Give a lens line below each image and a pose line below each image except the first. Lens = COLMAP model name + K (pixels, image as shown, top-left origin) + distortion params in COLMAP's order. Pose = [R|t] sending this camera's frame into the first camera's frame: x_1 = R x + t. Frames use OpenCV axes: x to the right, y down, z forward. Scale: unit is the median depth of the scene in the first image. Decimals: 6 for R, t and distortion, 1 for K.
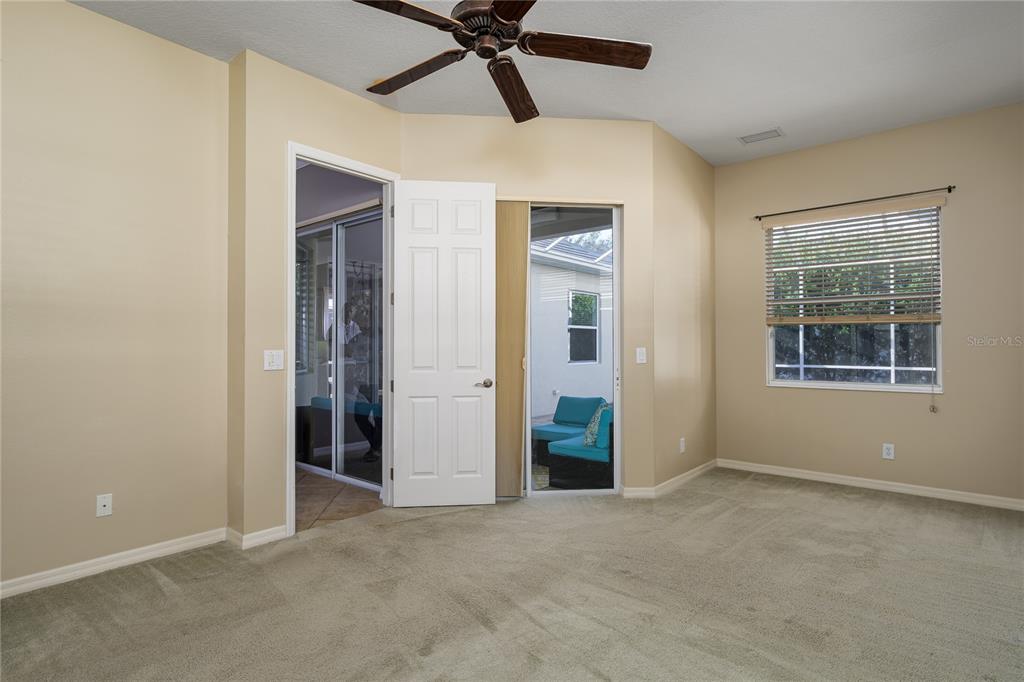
lens RADIAL K [[532.4, 0, 513.2], [0, 532.4, 340.7], [0, 0, 1]] dist [0.001265, 0.000023]
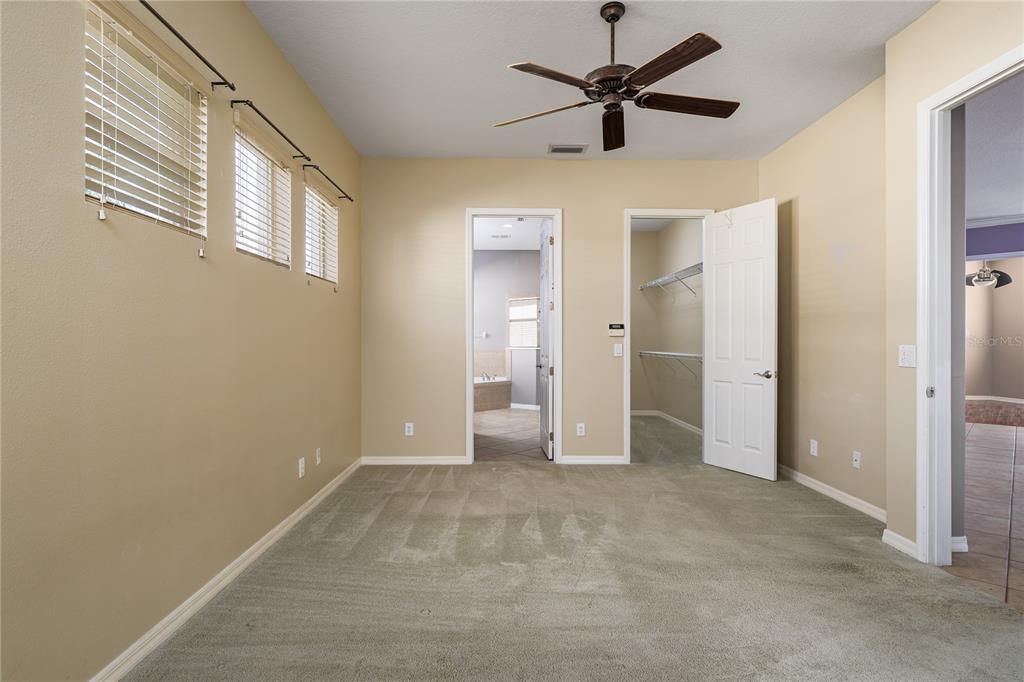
lens RADIAL K [[532.4, 0, 512.0], [0, 532.4, 341.8], [0, 0, 1]] dist [0.001265, 0.000023]
pose [[-0.756298, -0.006179, -0.654198, 0.671015], [-0.004077, 0.999980, -0.004732, 0.019468], [0.654215, -0.000912, -0.756308, 1.262526]]
